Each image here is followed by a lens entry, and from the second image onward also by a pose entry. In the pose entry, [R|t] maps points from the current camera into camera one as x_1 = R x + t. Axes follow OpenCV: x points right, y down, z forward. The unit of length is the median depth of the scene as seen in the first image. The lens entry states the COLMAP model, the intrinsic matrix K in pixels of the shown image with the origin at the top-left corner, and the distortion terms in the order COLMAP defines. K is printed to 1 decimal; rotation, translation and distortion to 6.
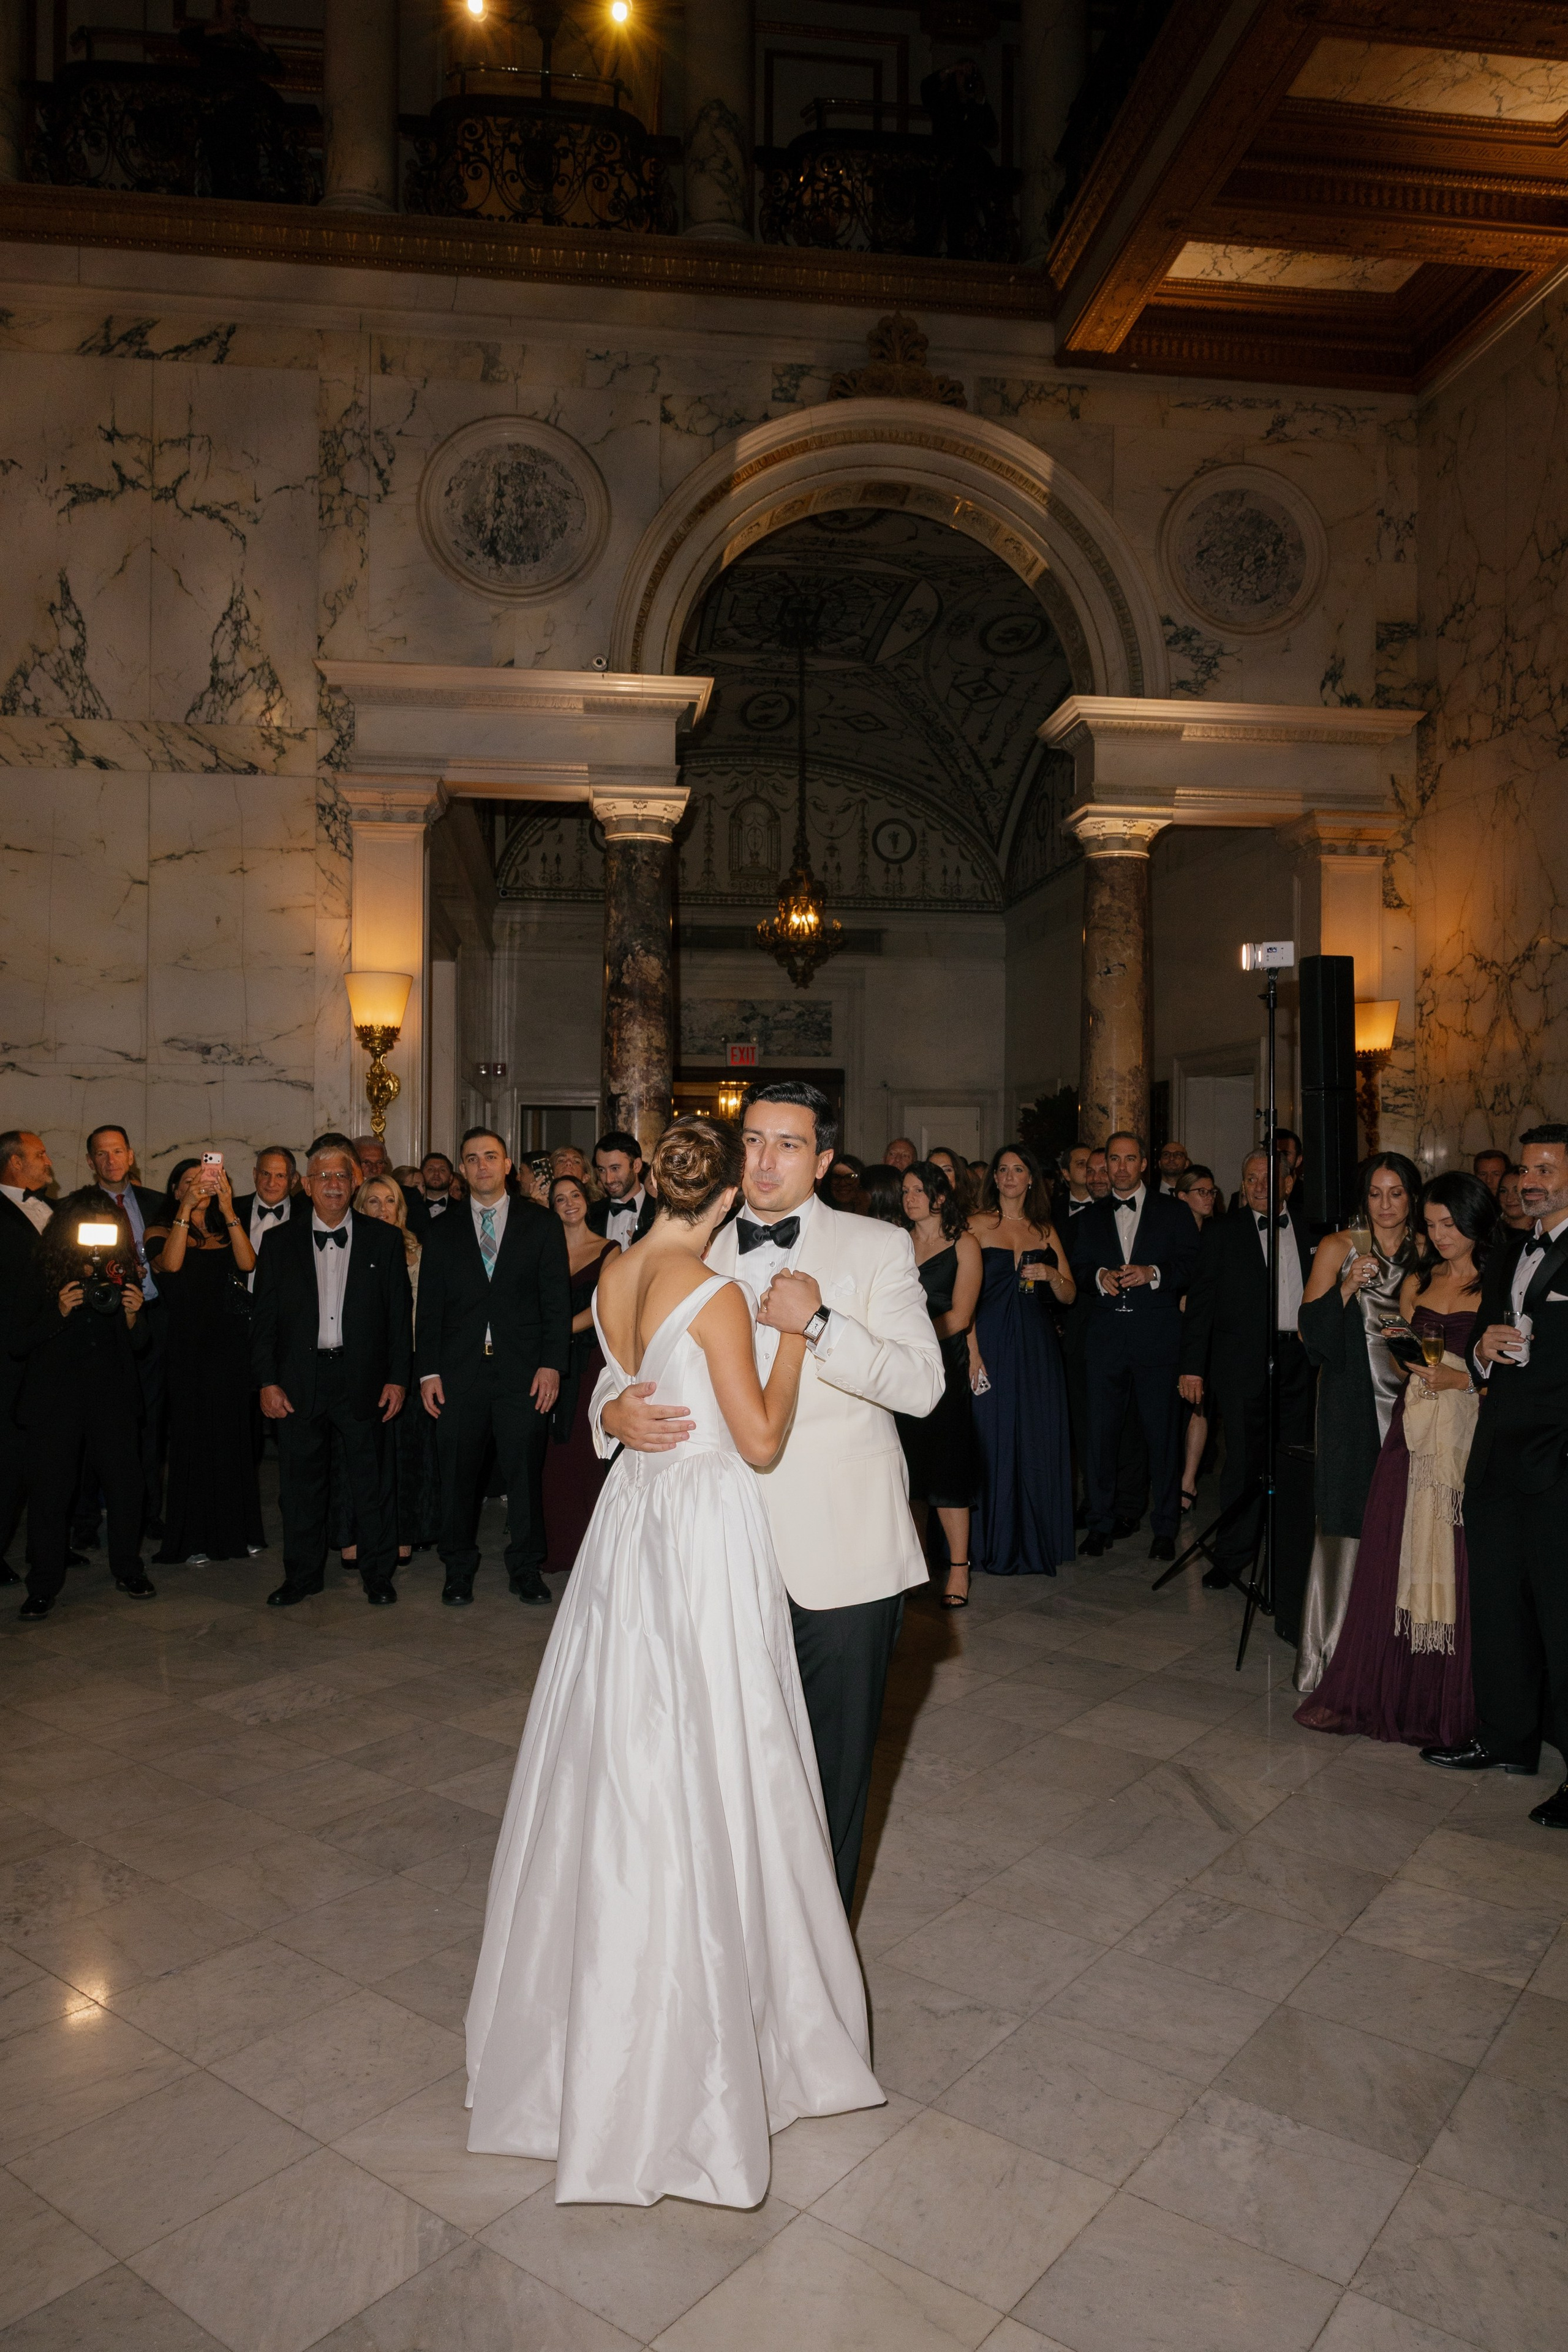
lens RADIAL K [[1544.6, 0, 786.2], [0, 1544.6, 1175.1], [0, 0, 1]] dist [-0.001954, -0.000032]
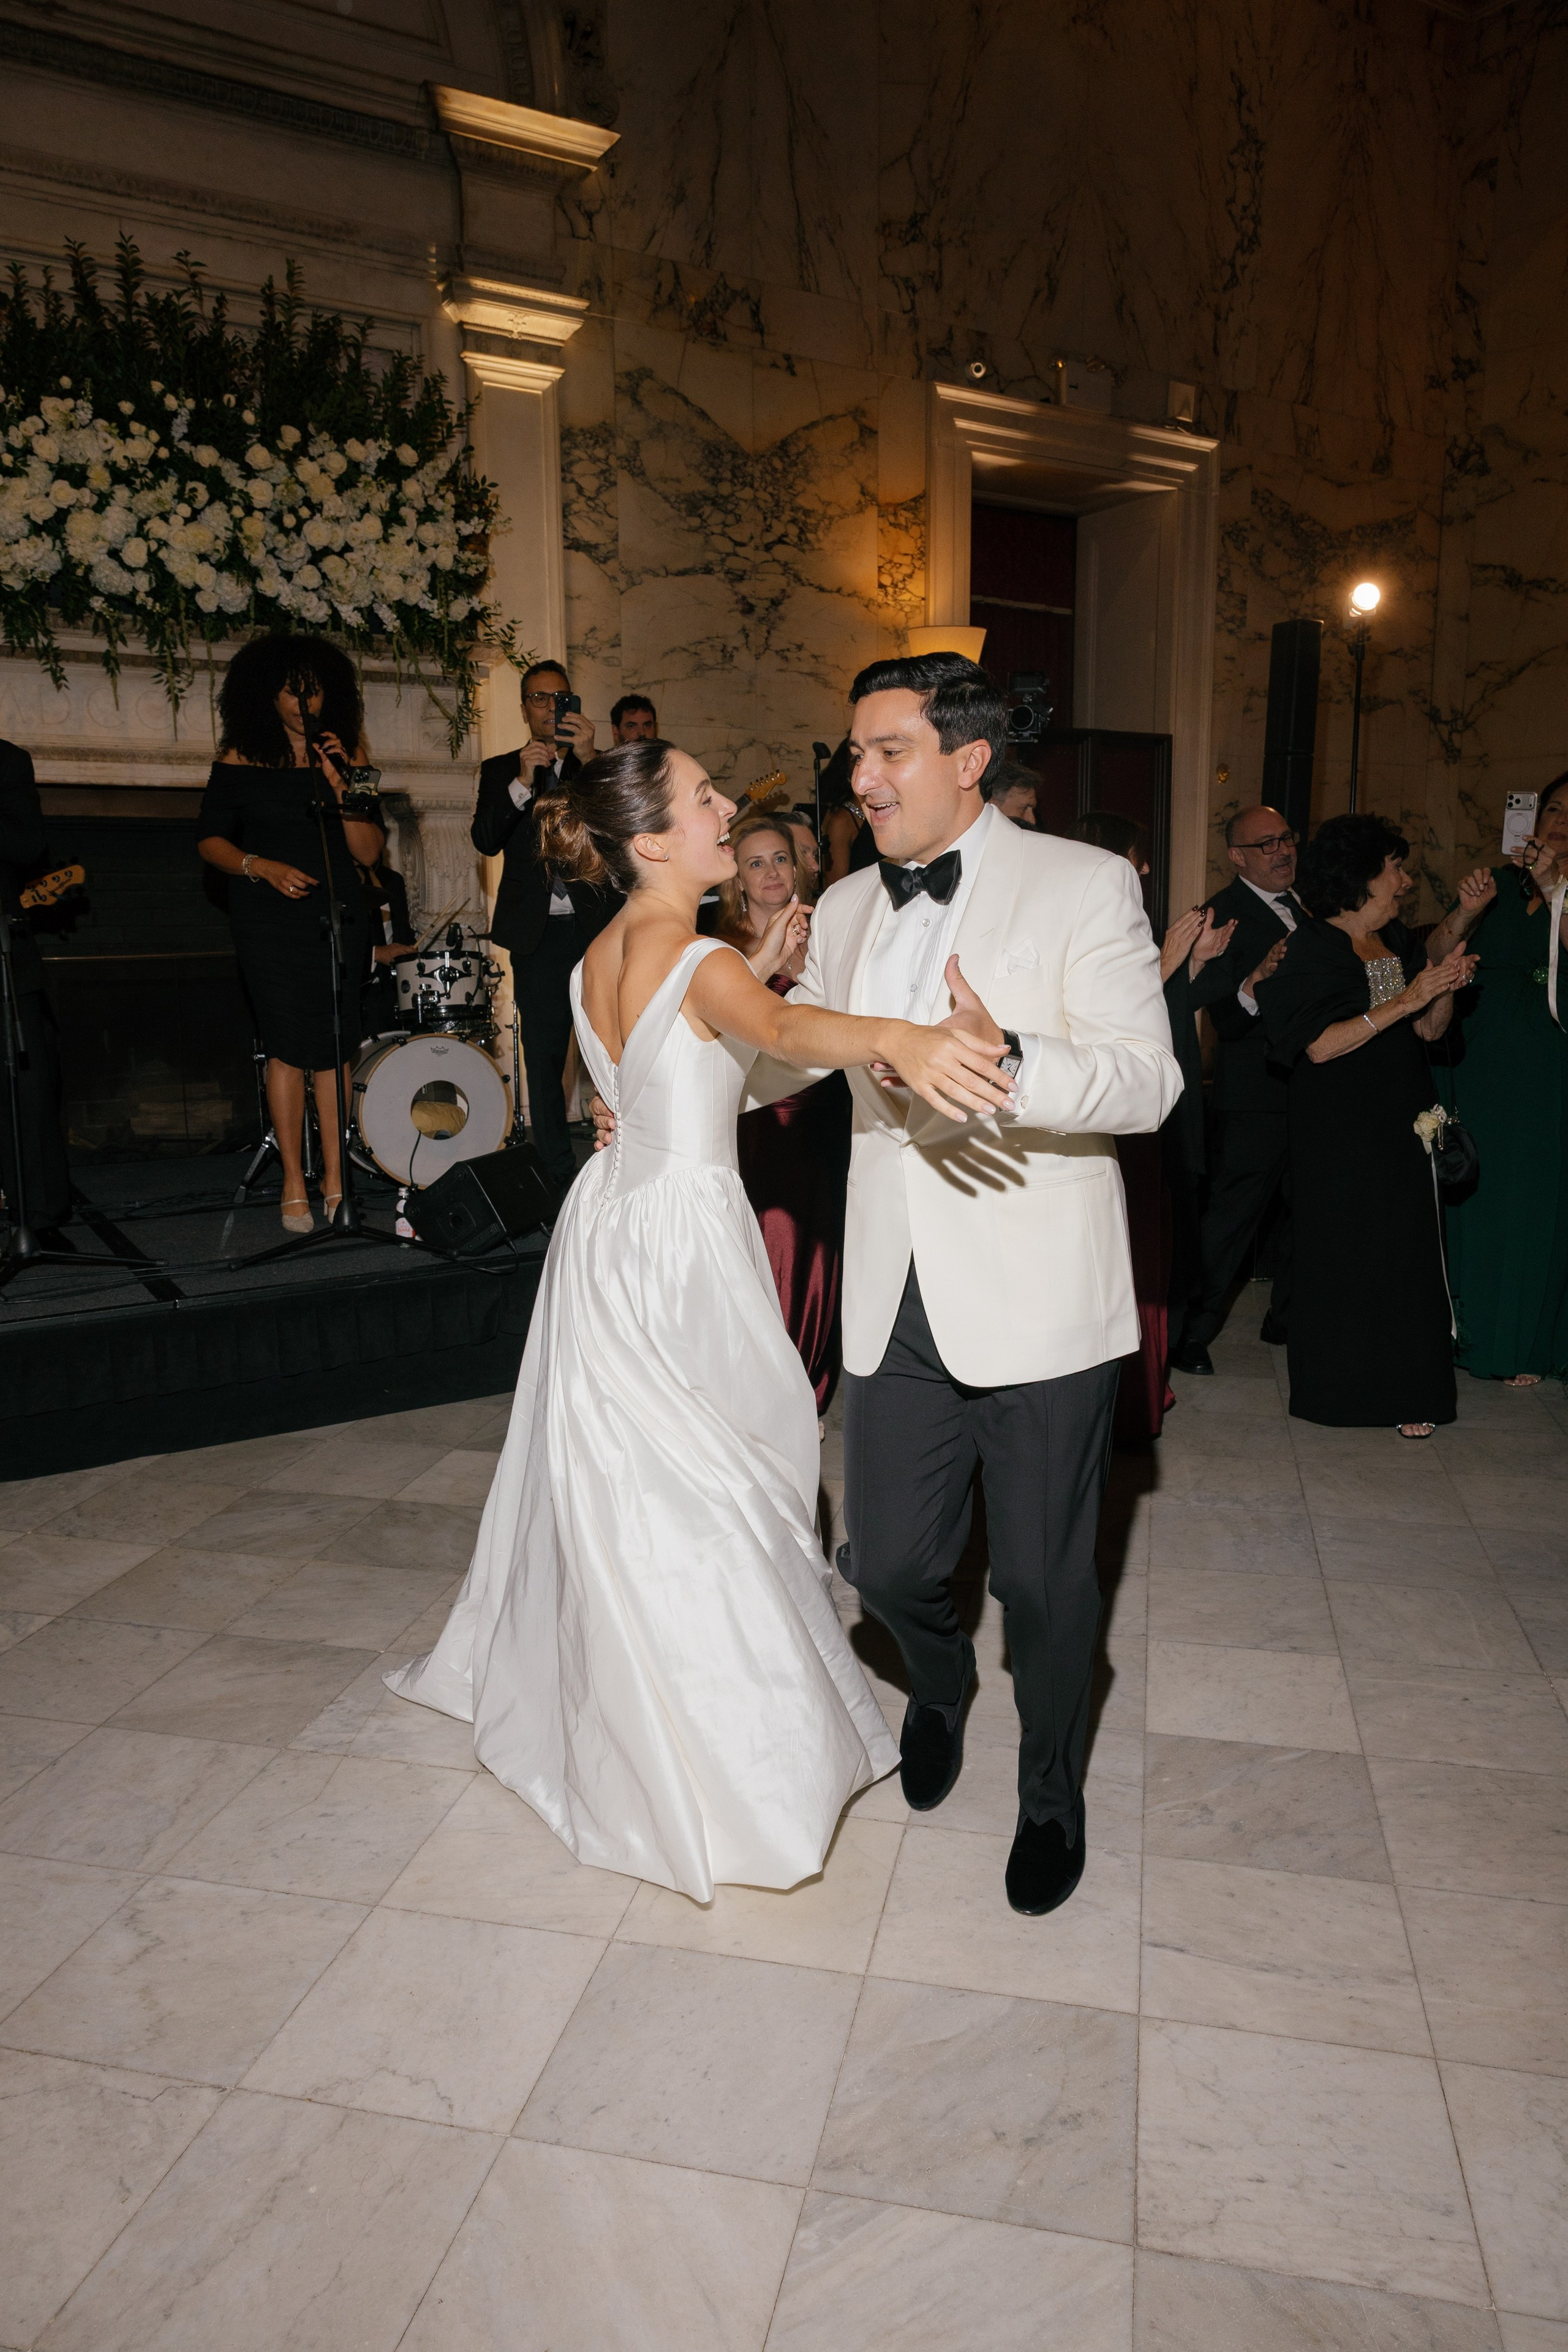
lens RADIAL K [[1557.3, 0, 797.3], [0, 1557.3, 1164.2], [0, 0, 1]] dist [-0.000281, -0.006467]
pose [[-0.414543, -0.158996, 0.896032, -0.173000], [0.003137, 0.984363, 0.176121, 0.015191], [-0.910024, 0.075820, -0.407563, 0.275335]]
